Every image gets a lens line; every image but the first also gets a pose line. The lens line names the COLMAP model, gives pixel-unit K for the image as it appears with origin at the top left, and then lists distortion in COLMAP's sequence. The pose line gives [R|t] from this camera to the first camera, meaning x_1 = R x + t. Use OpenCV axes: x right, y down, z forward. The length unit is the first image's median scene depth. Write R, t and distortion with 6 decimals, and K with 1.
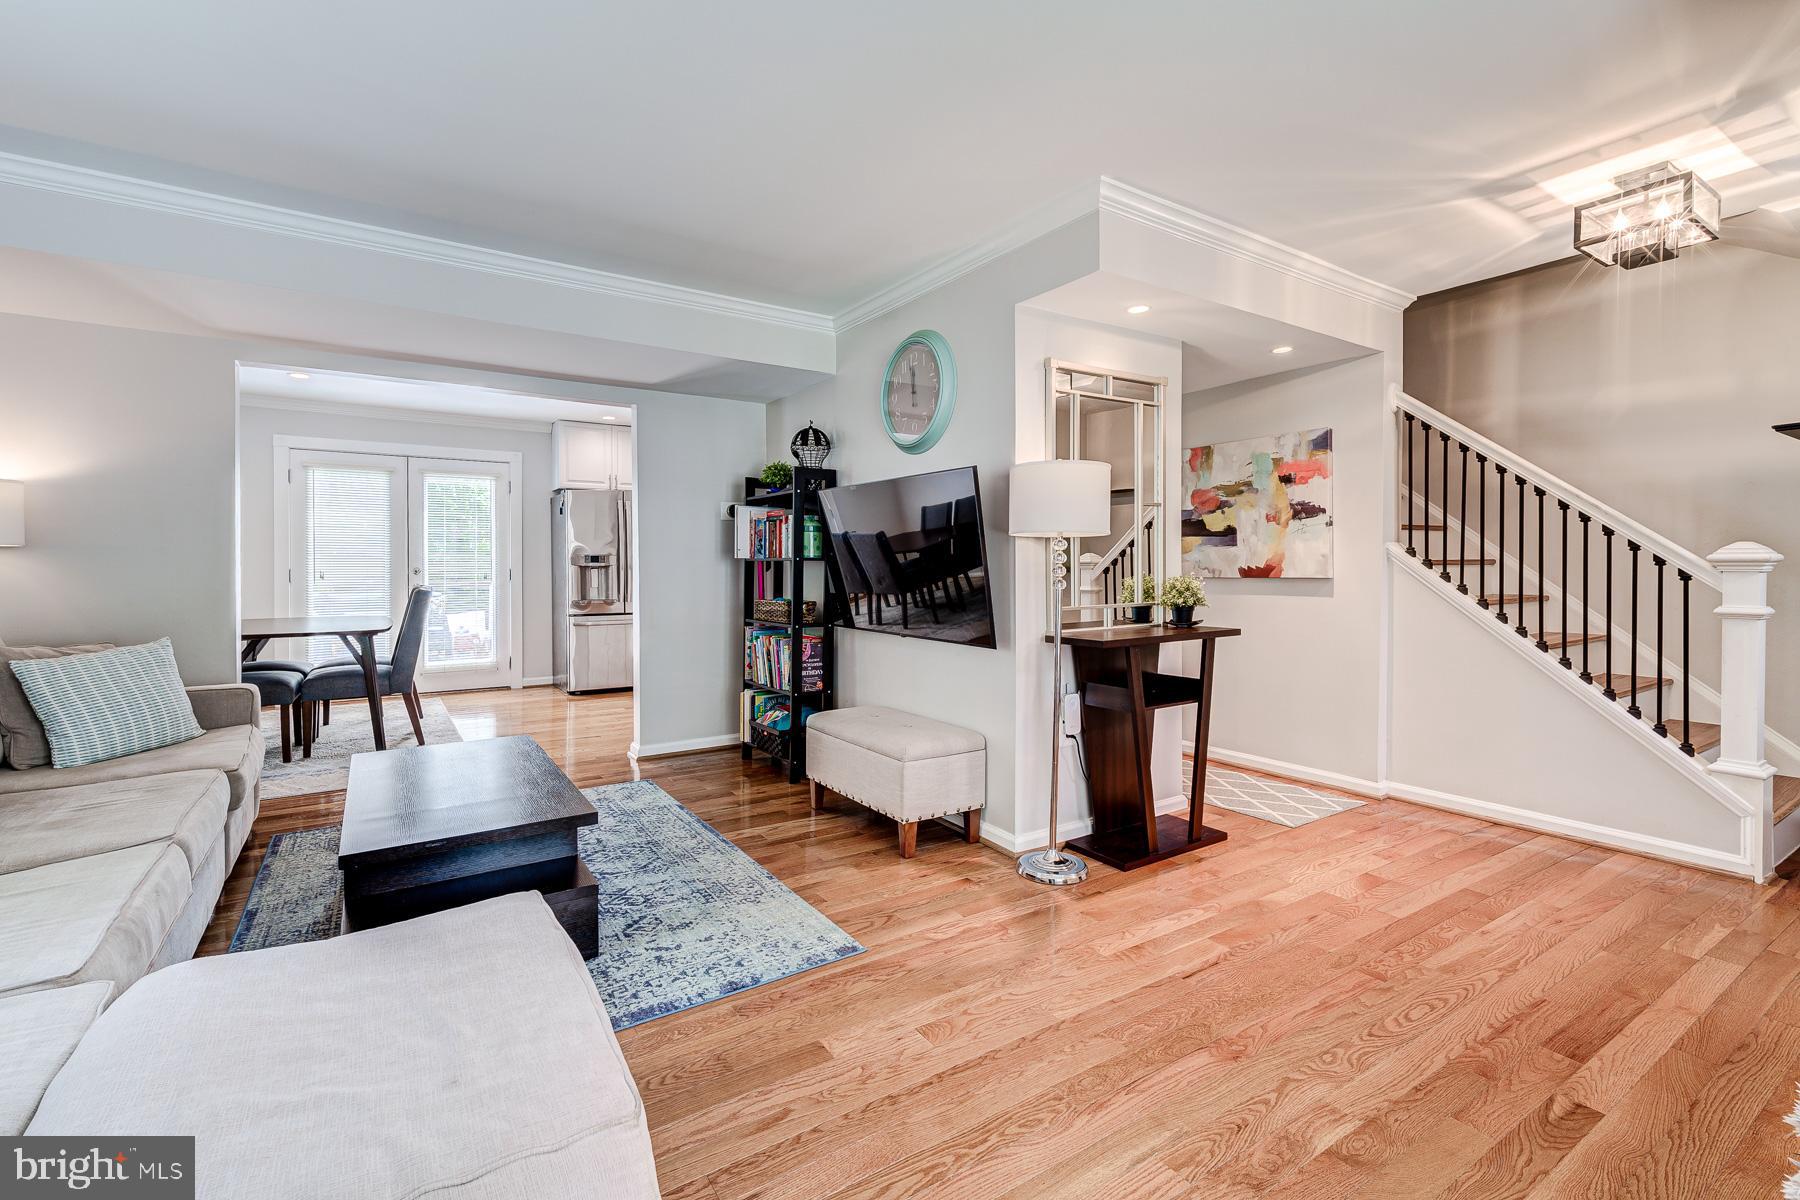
lens RADIAL K [[783.8, 0, 872.6], [0, 783.8, 561.7], [0, 0, 1]] dist [0.005017, -0.000357]
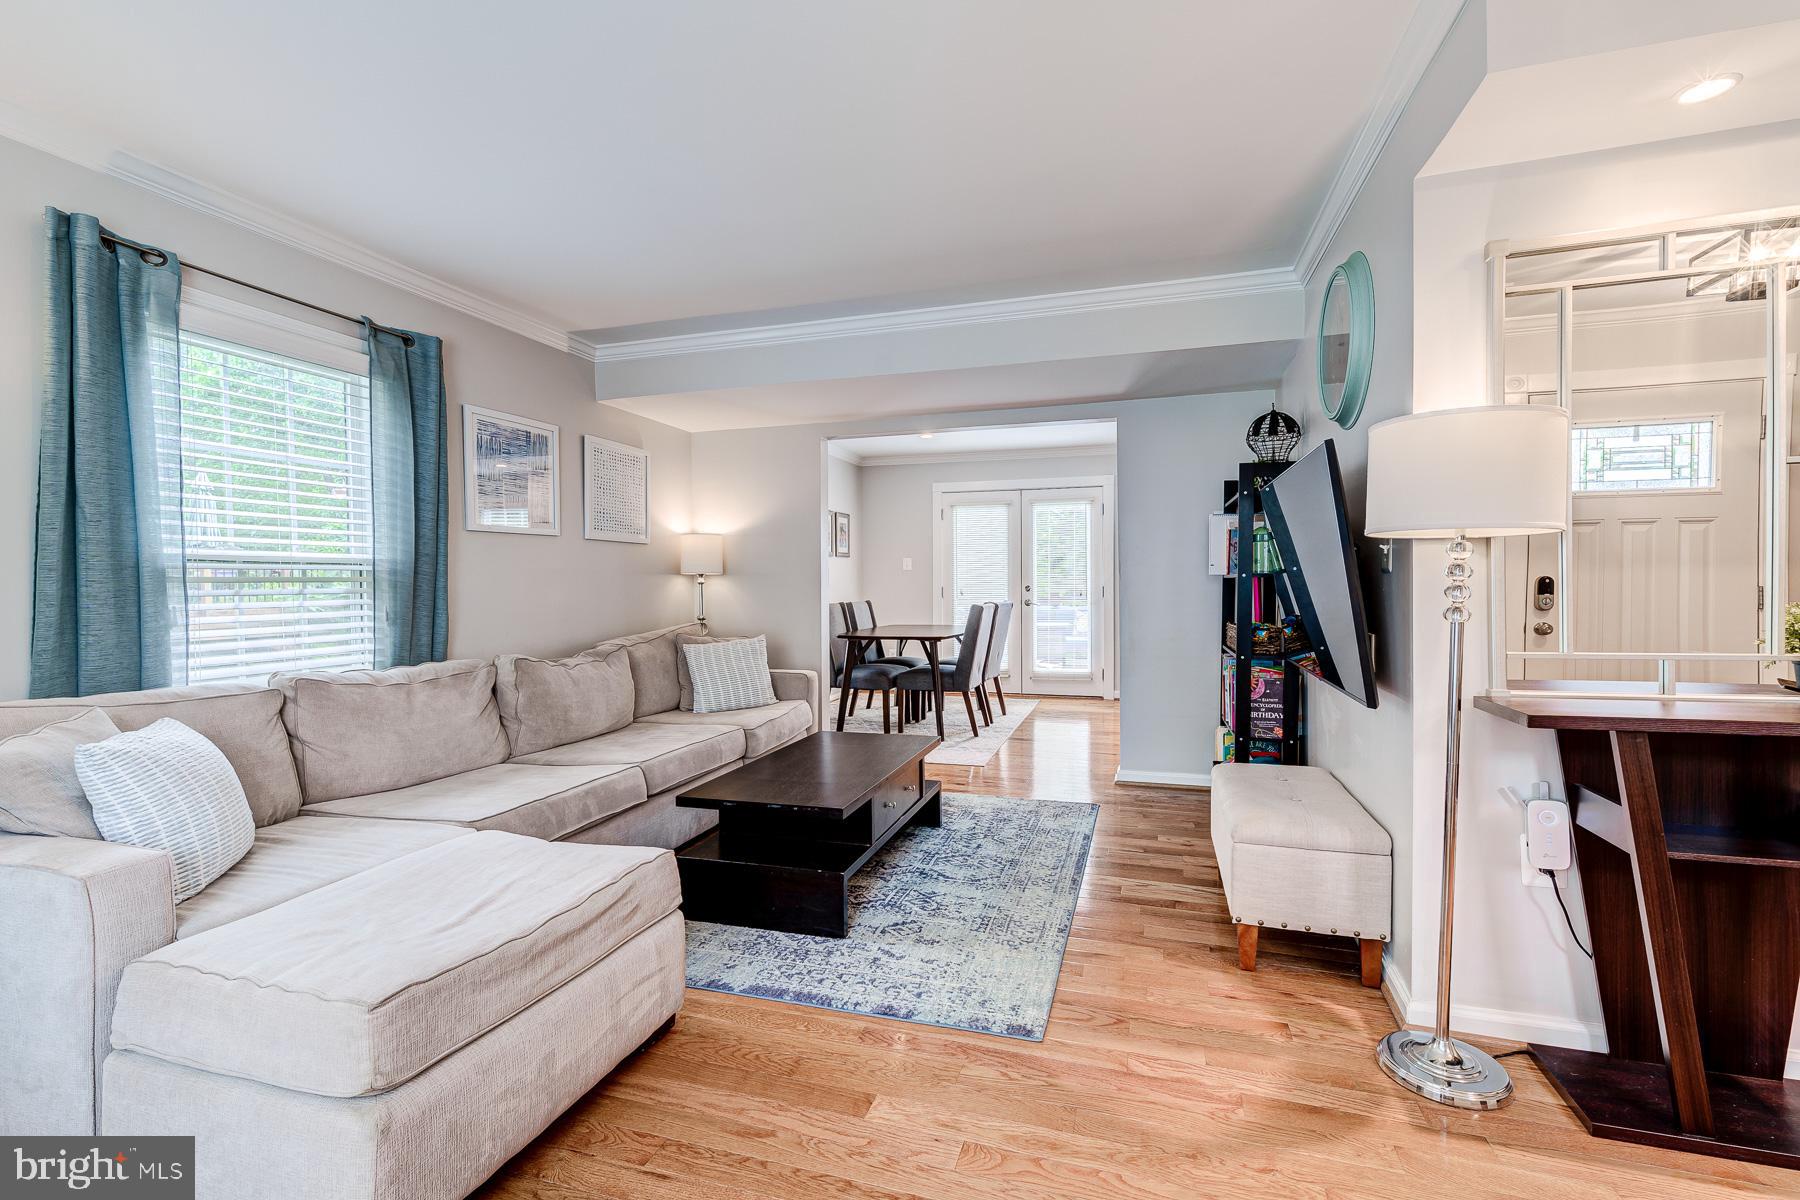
lens RADIAL K [[783.8, 0, 911.1], [0, 783.8, 588.6], [0, 0, 1]] dist [0.005017, -0.000357]
pose [[0.649710, 0.000584, -0.760182, 0.425077], [0.010616, 0.999895, 0.009842, -0.002191], [0.760108, -0.014464, 0.649636, 0.273452]]
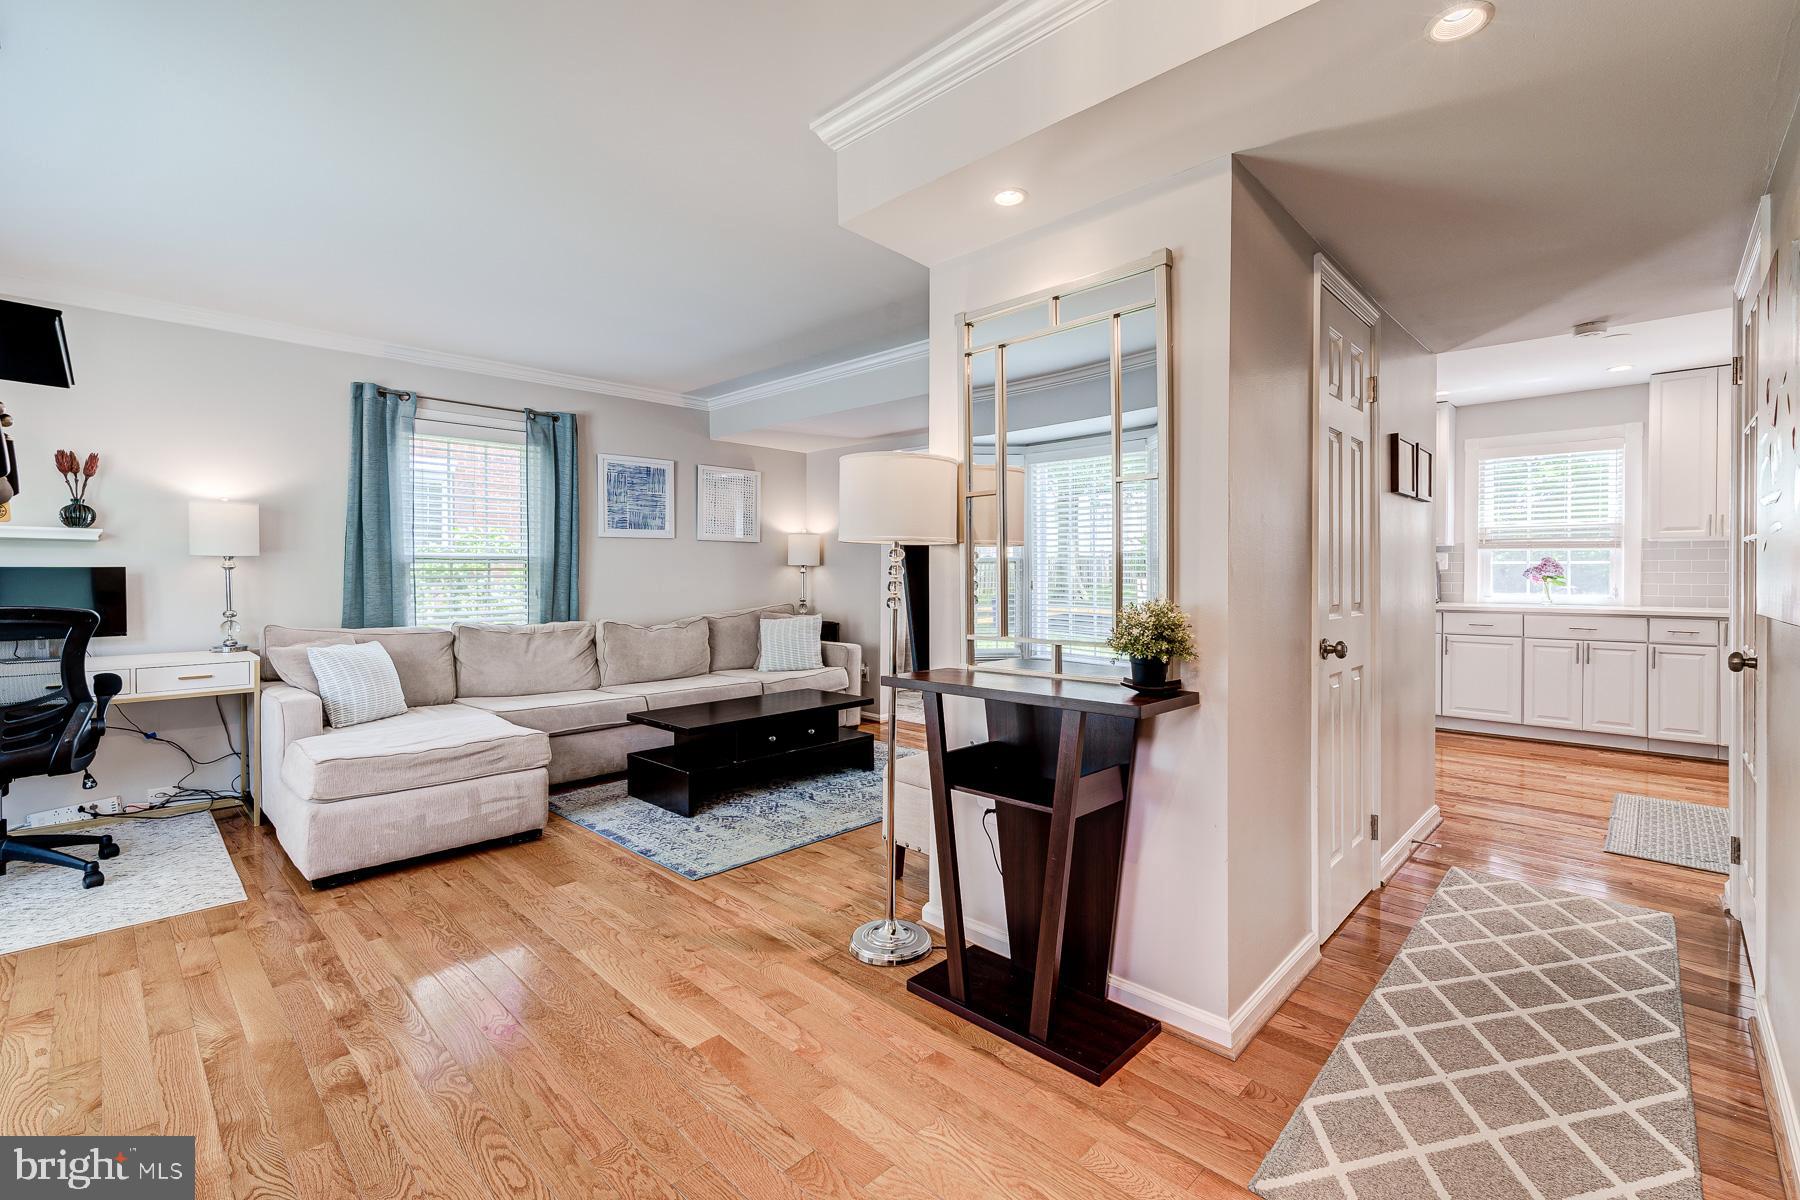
lens RADIAL K [[783.8, 0, 903.3], [0, 783.8, 573.6], [0, 0, 1]] dist [0.005017, -0.000357]
pose [[0.243704, 0.002909, -0.969845, 1.026072], [0.002604, 0.999990, 0.003654, -0.006777], [0.969846, -0.003416, 0.243694, 0.796900]]
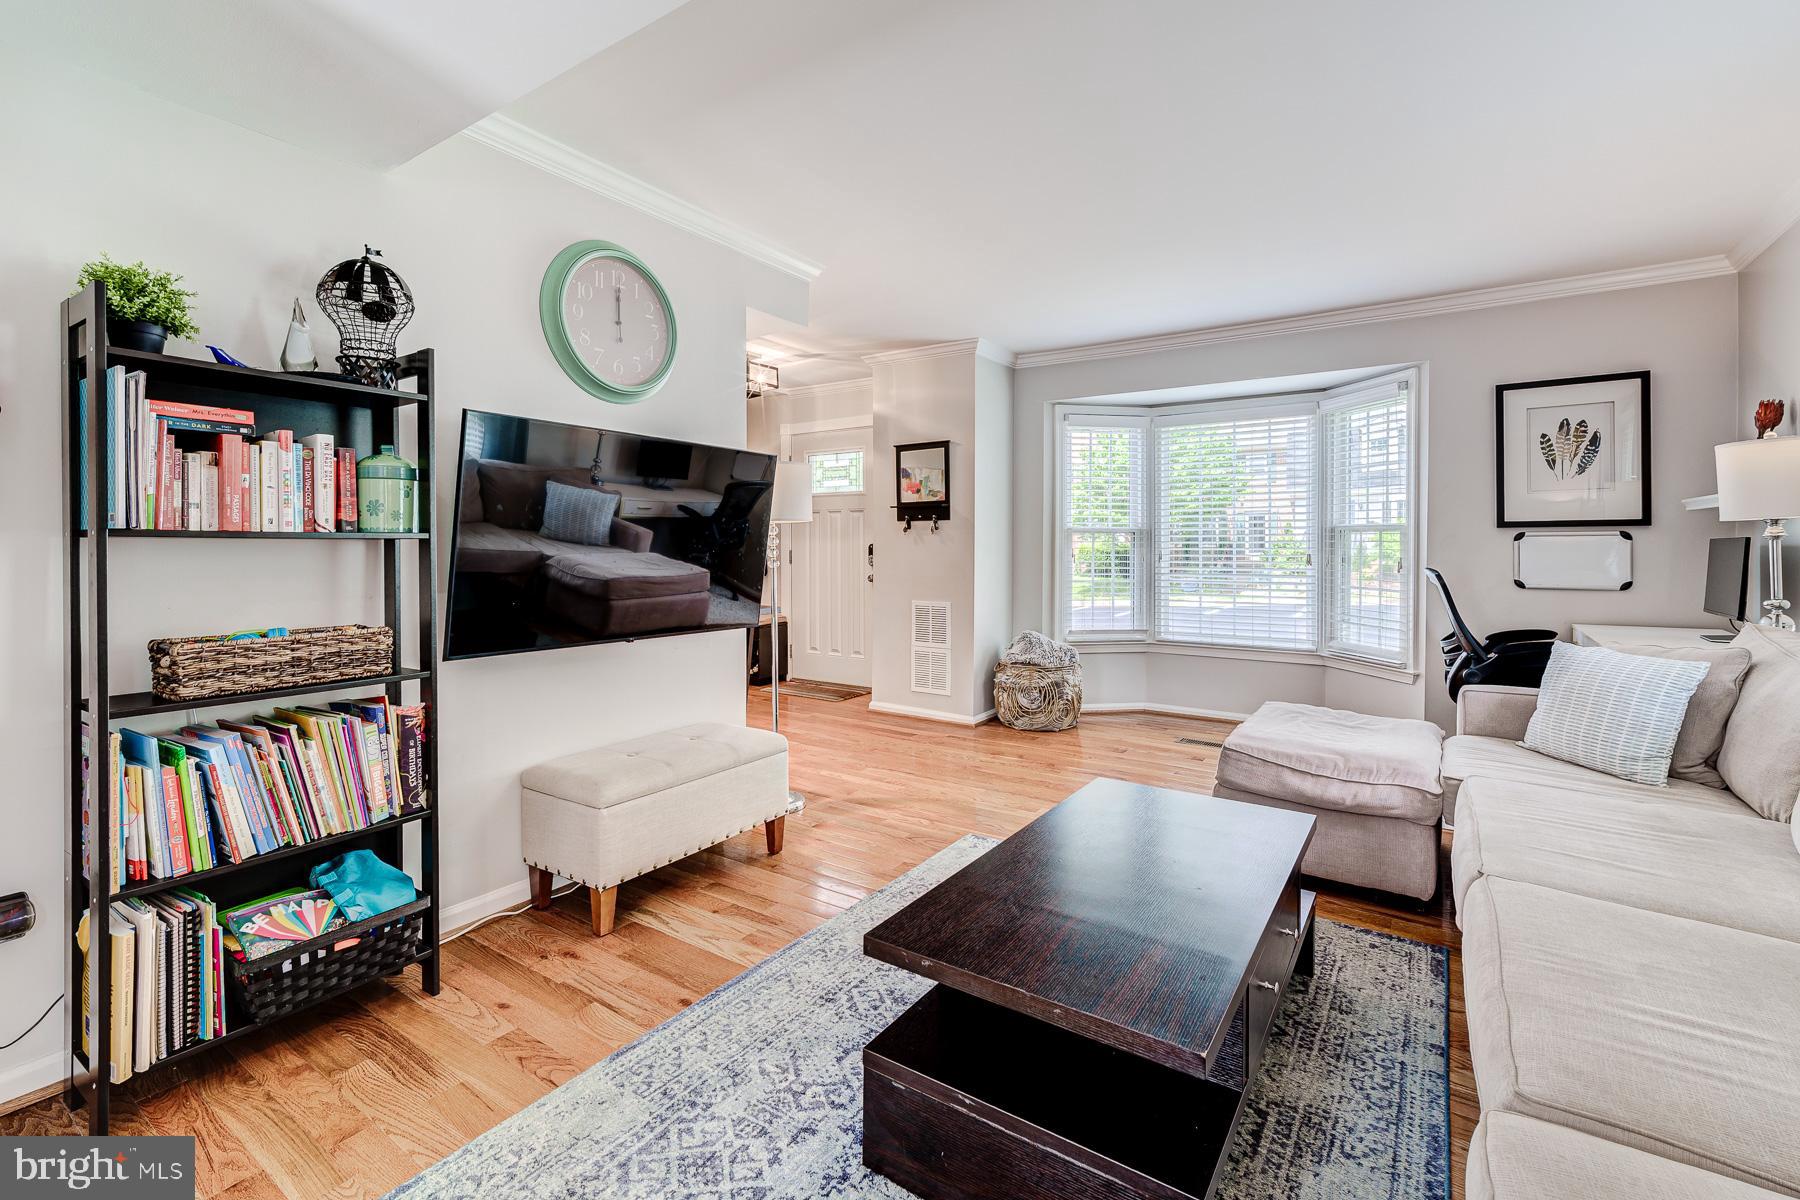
lens RADIAL K [[783.8, 0, 940.9], [0, 783.8, 553.2], [0, 0, 1]] dist [0.005017, -0.000357]
pose [[-0.431878, -0.015712, 0.901795, -0.950247], [-0.015481, 0.999830, 0.010005, -0.008825], [-0.901799, -0.009640, -0.432048, 1.282073]]
